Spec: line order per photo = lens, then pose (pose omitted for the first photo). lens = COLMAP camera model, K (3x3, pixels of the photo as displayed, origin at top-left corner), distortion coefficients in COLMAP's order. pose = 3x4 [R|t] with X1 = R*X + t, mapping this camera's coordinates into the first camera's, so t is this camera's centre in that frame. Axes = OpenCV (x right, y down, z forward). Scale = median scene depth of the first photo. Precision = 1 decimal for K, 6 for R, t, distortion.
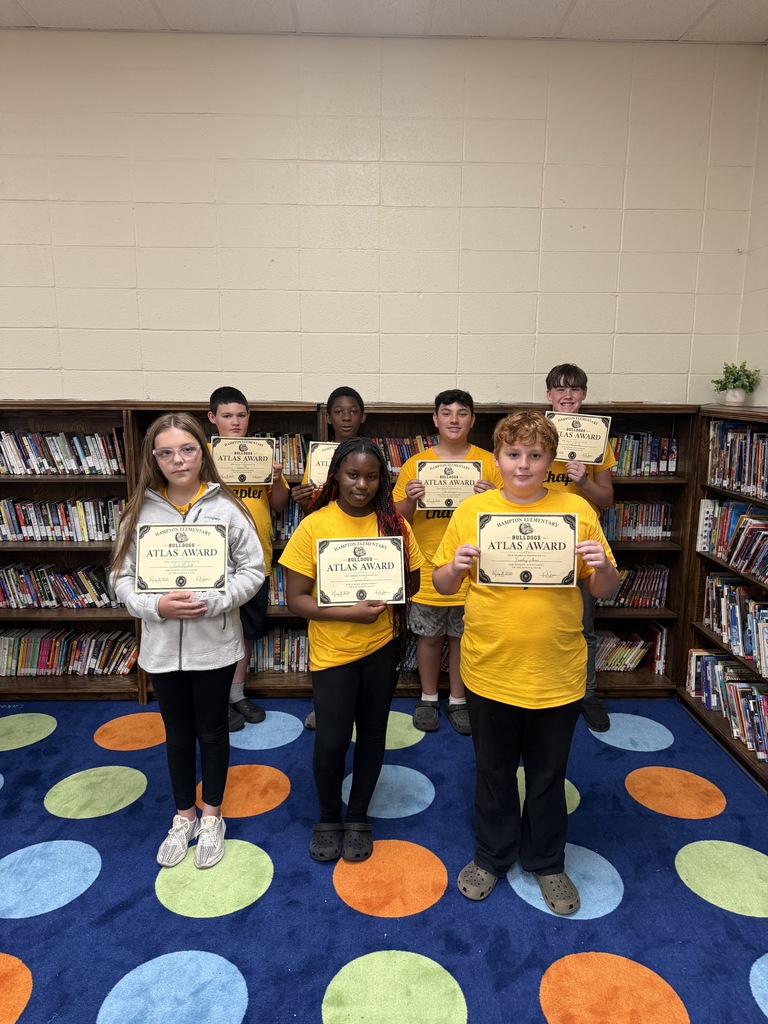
lens RADIAL K [[719.8, 0, 380.8], [0, 719.8, 517.3], [0, 0, 1]] dist [0.005969, -0.010072]
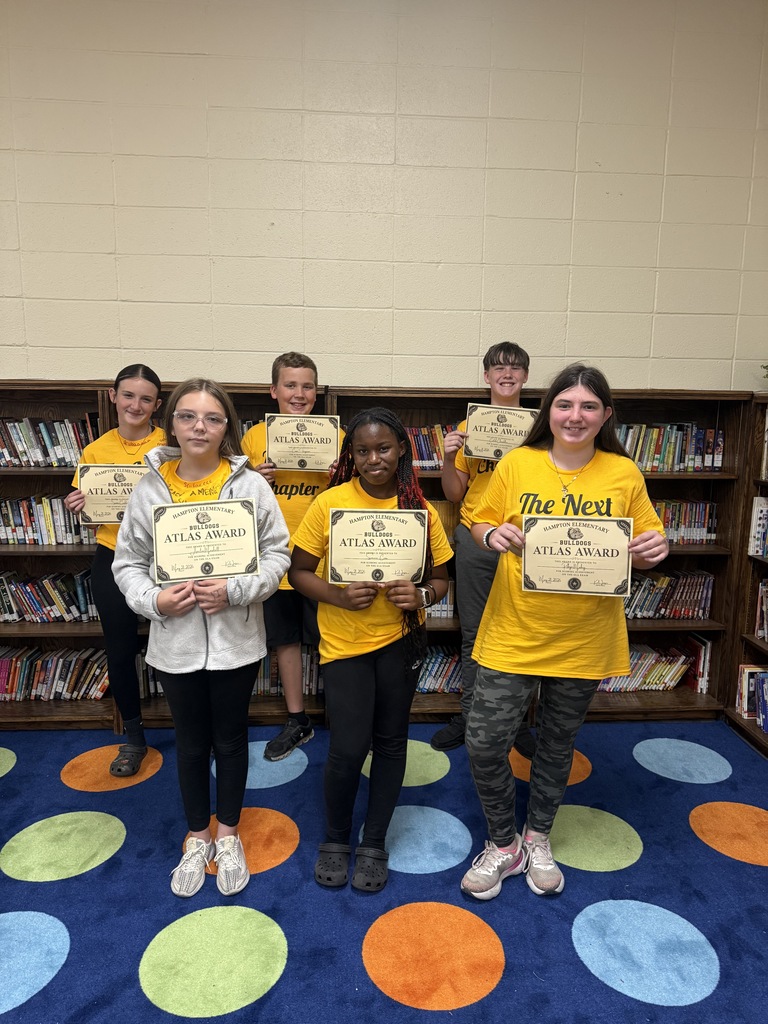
lens RADIAL K [[729.6, 0, 386.5], [0, 729.6, 515.2], [0, 0, 1]] dist [-0.007565, 0.004662]
pose [[0.999150, 0.001086, 0.041202, -0.047988], [-0.000247, 0.999793, -0.020362, 0.016272], [-0.041215, 0.020335, 0.998943, 0.115350]]
